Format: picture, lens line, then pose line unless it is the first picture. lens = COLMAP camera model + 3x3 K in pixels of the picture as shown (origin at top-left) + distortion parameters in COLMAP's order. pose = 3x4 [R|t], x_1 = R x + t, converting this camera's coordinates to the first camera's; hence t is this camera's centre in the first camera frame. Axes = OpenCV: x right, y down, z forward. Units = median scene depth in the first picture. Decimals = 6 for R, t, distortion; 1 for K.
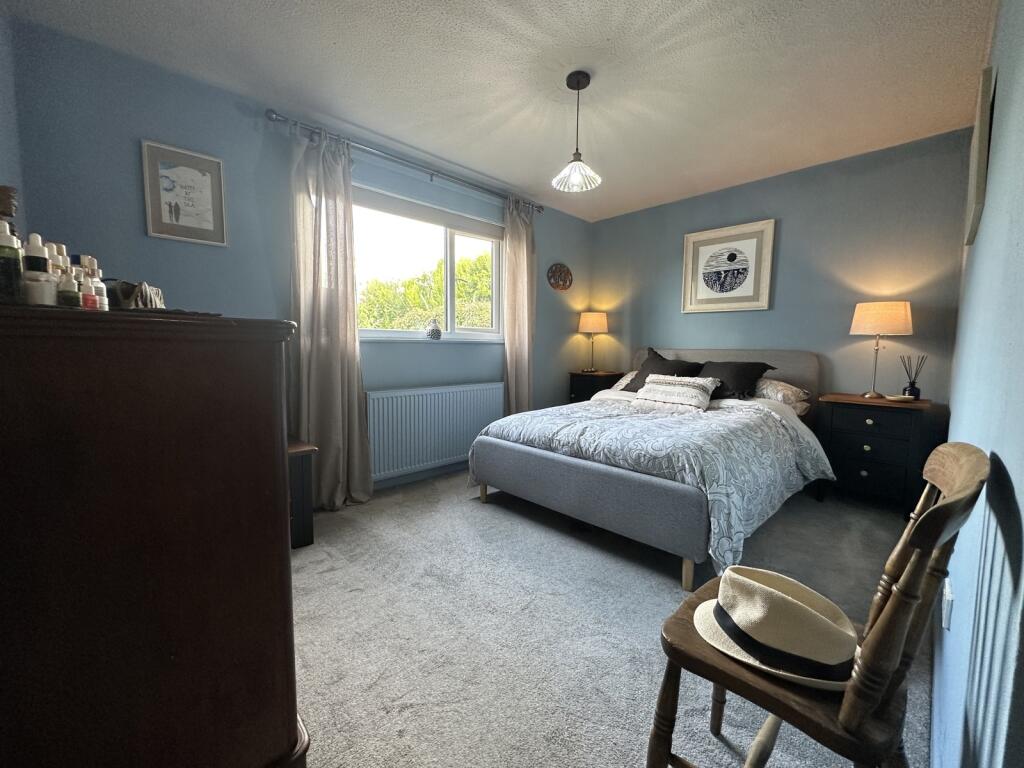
lens RADIAL K [[405.2, 0, 512.1], [0, 405.2, 385.0], [0, 0, 1]] dist [-0.000748, 0.000338]
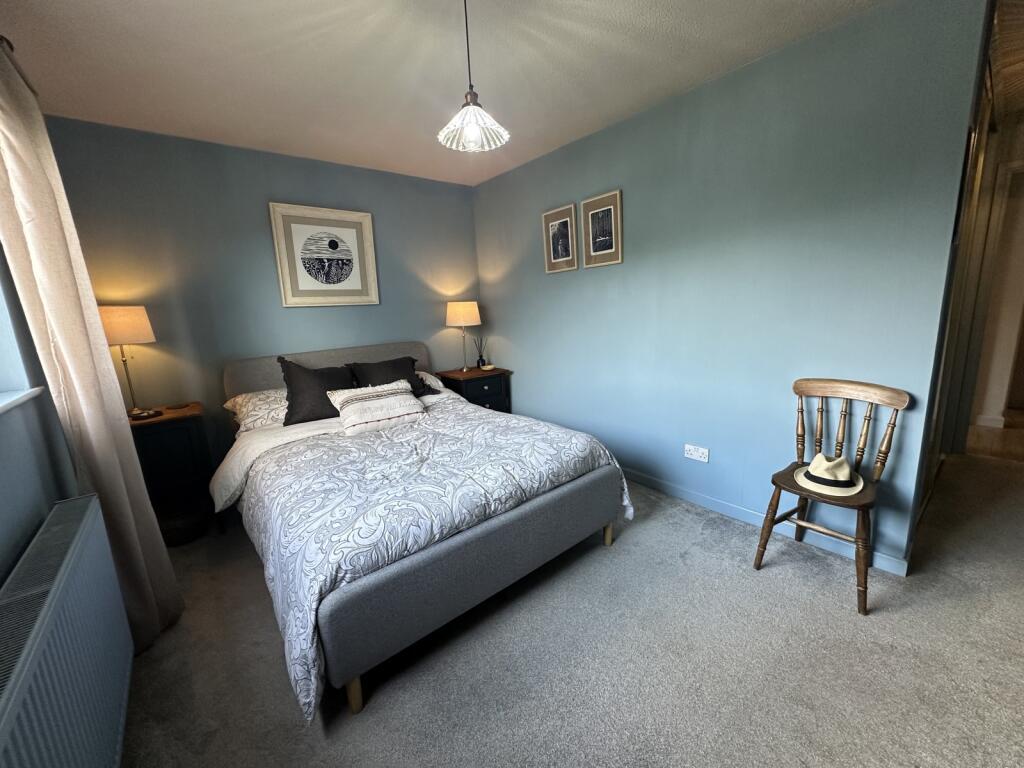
lens RADIAL K [[405.2, 0, 512.1], [0, 405.2, 385.0], [0, 0, 1]] dist [-0.000748, 0.000338]
pose [[0.087312, -0.205243, 0.974809, -0.451770], [0.145399, 0.970692, 0.191353, -0.163357], [-0.985513, 0.125028, 0.114595, 0.695216]]
